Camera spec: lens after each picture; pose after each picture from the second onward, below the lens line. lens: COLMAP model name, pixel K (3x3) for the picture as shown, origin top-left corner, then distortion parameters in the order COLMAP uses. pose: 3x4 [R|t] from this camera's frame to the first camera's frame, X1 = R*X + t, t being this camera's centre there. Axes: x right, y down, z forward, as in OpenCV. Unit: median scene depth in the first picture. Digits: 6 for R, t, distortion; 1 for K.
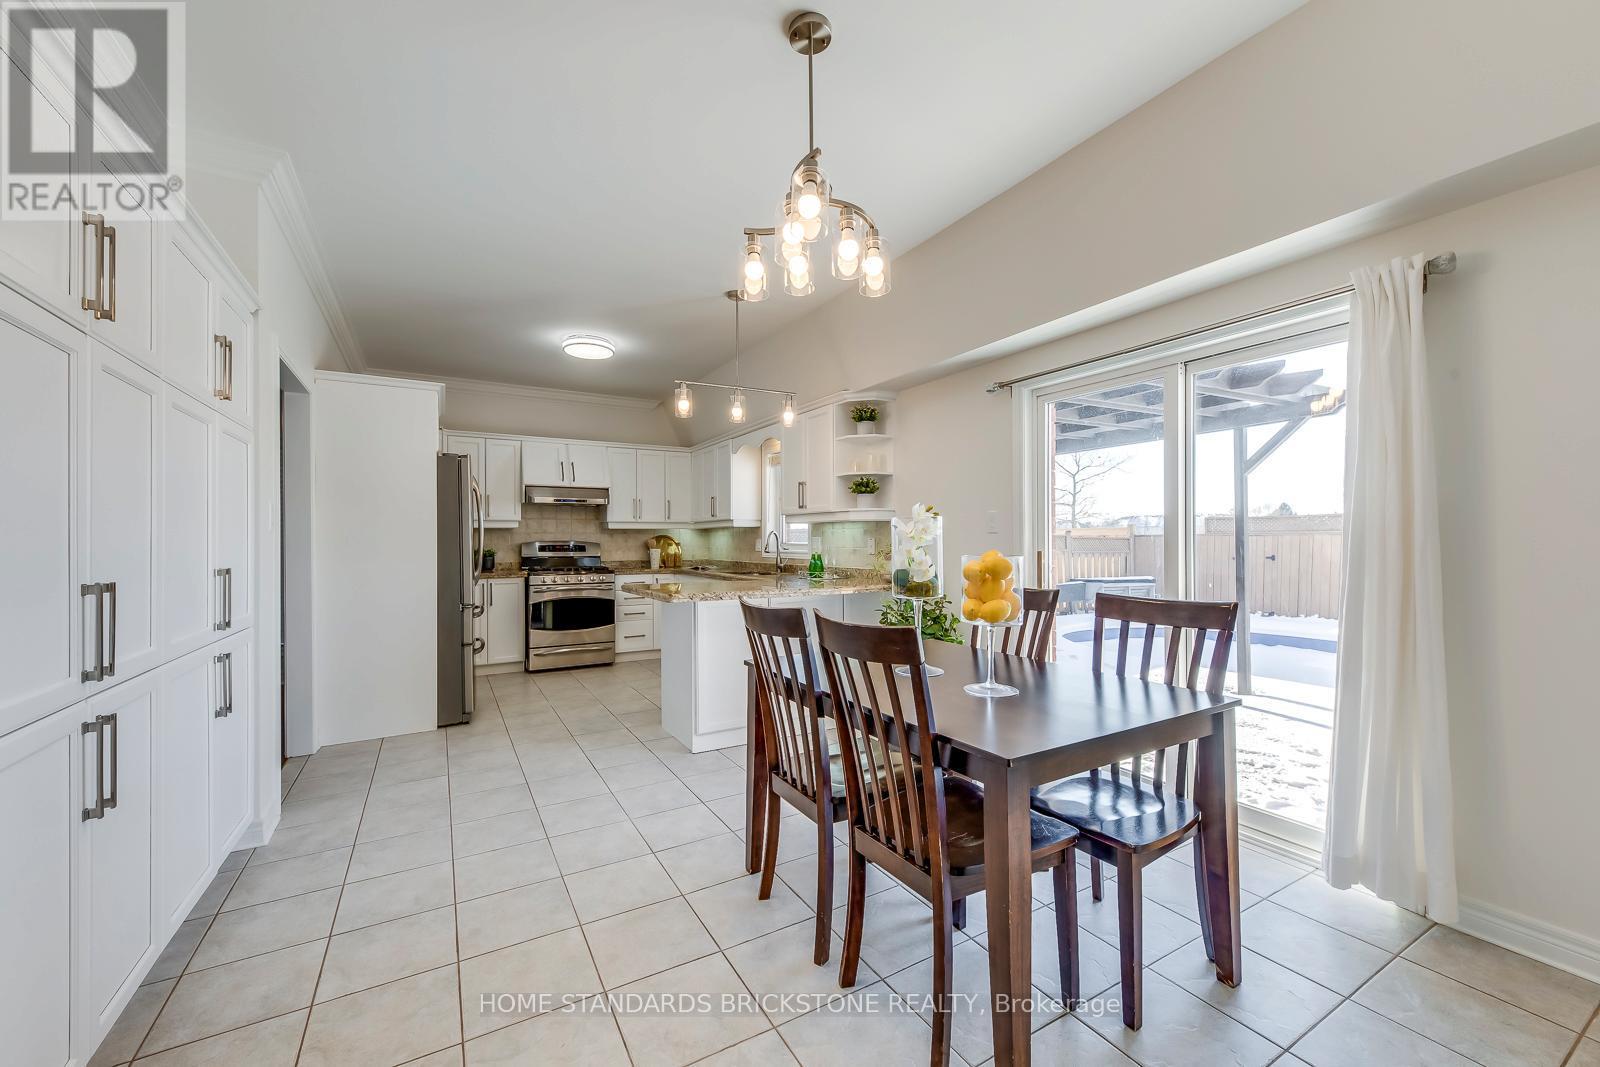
lens RADIAL K [[617.4, 0, 814.4], [0, 617.4, 534.5], [0, 0, 1]] dist [0.006356, -0.000314]
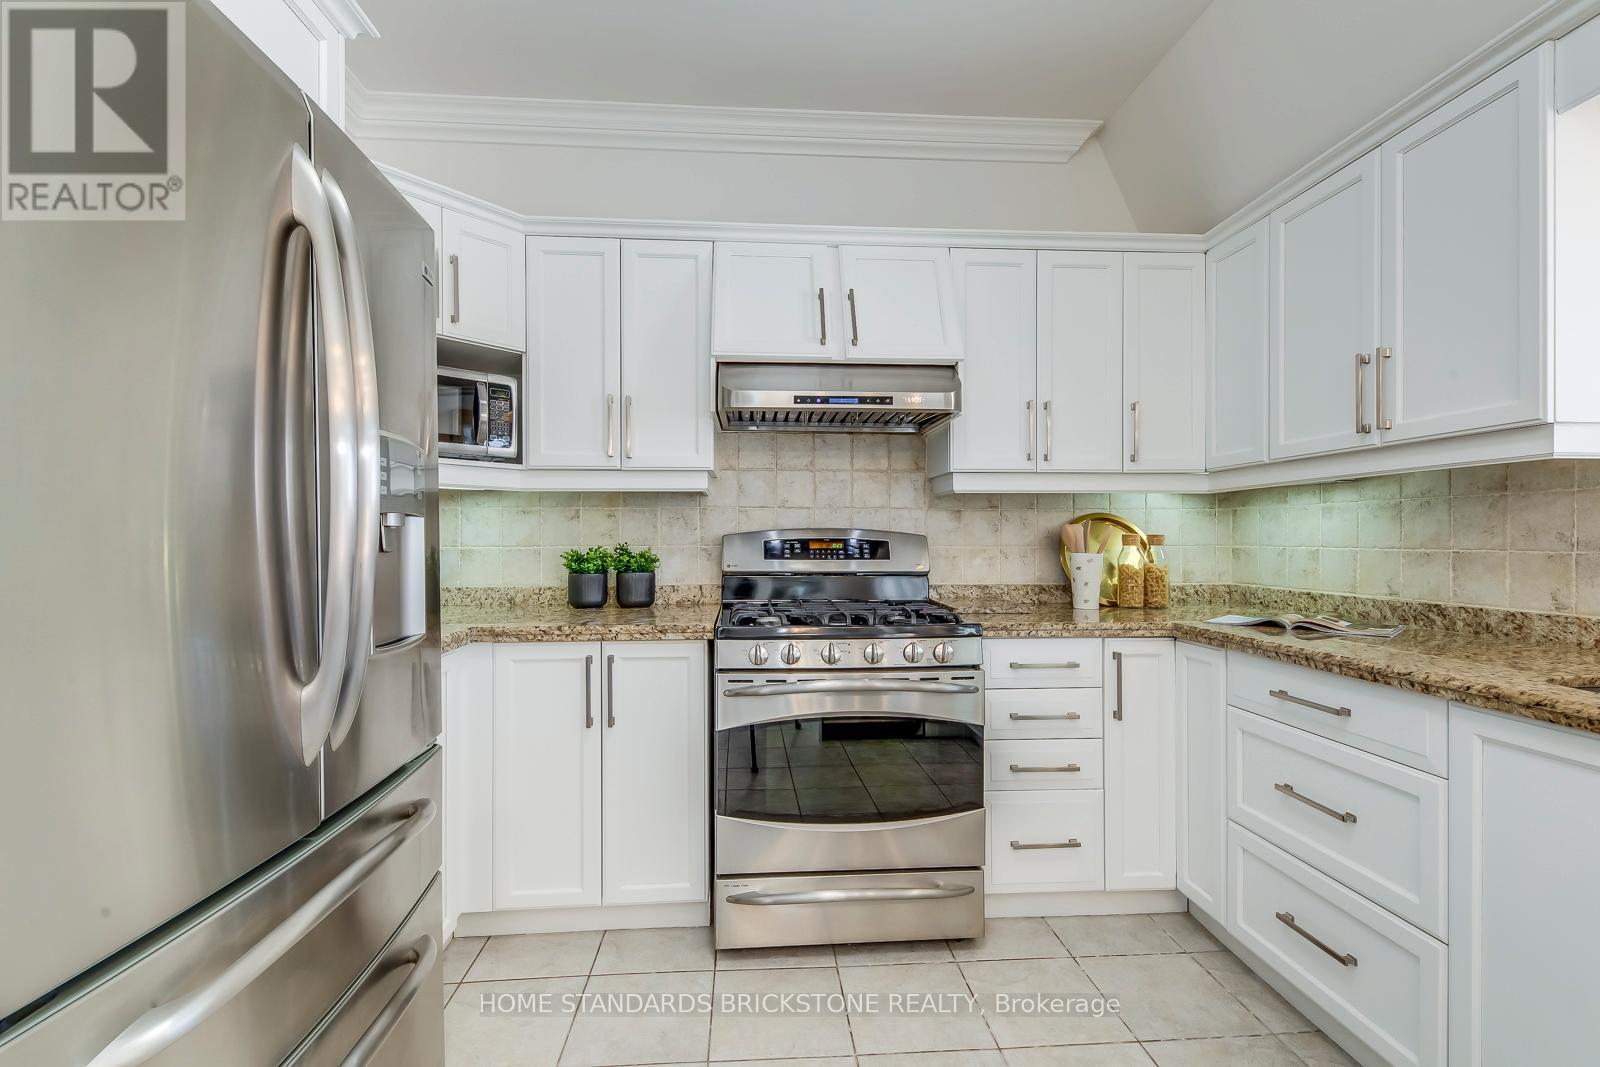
lens RADIAL K [[617.4, 0, 805.9], [0, 617.4, 536.8], [0, 0, 1]] dist [0.006356, -0.000314]
pose [[0.882889, 0.001679, -0.469580, -0.255637], [0.002628, 0.999960, 0.008517, 0.012548], [0.469575, -0.008754, 0.882849, 0.691126]]
